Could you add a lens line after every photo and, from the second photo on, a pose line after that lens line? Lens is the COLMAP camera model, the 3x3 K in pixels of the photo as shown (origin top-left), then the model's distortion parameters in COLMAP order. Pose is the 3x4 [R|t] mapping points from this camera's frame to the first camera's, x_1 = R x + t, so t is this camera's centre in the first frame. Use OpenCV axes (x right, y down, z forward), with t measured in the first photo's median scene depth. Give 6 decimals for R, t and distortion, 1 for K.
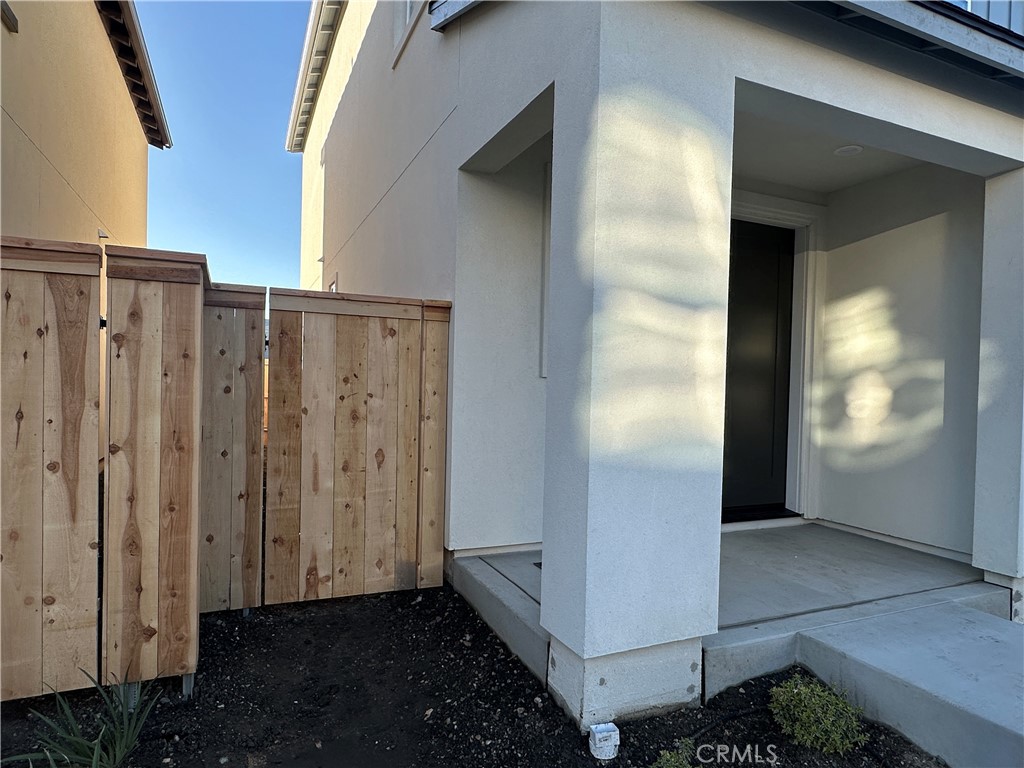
lens RADIAL K [[617.2, 0, 511.9], [0, 617.2, 386.5], [0, 0, 1]] dist [0.010086, -0.004573]
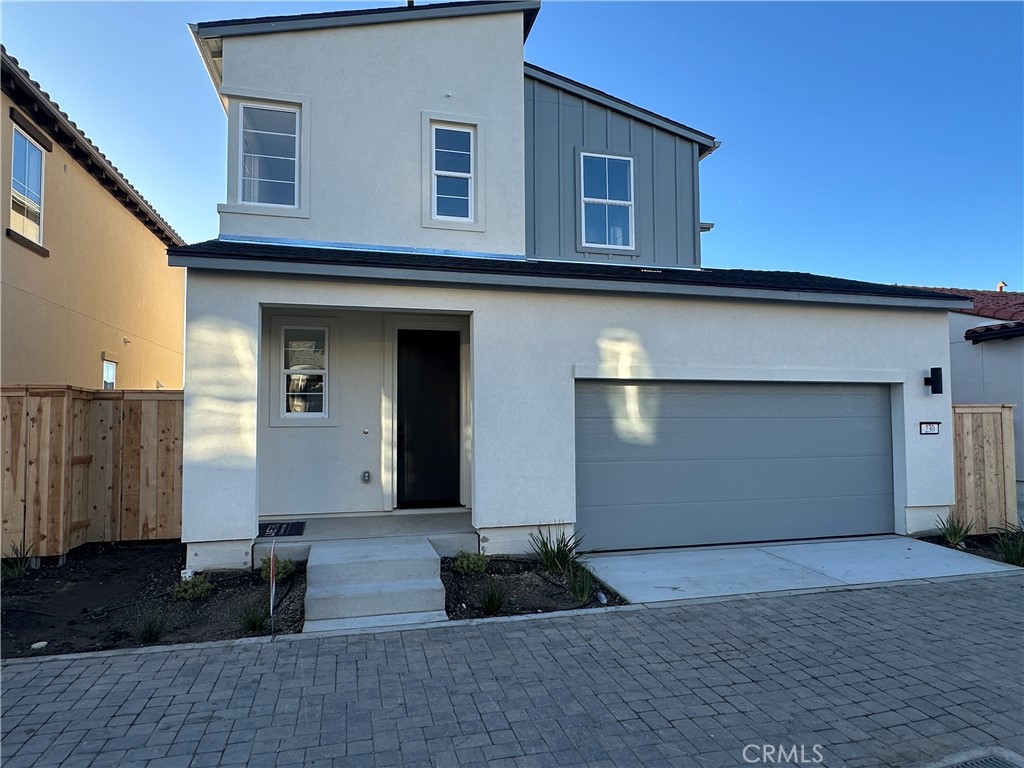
lens RADIAL K [[617.2, 0, 514.5], [0, 617.2, 384.8], [0, 0, 1]] dist [0.010086, -0.004573]
pose [[0.986604, -0.033646, -0.159628, 1.683832], [0.023565, 0.997631, -0.064633, -0.007552], [0.161424, 0.060006, 0.985059, -1.174385]]
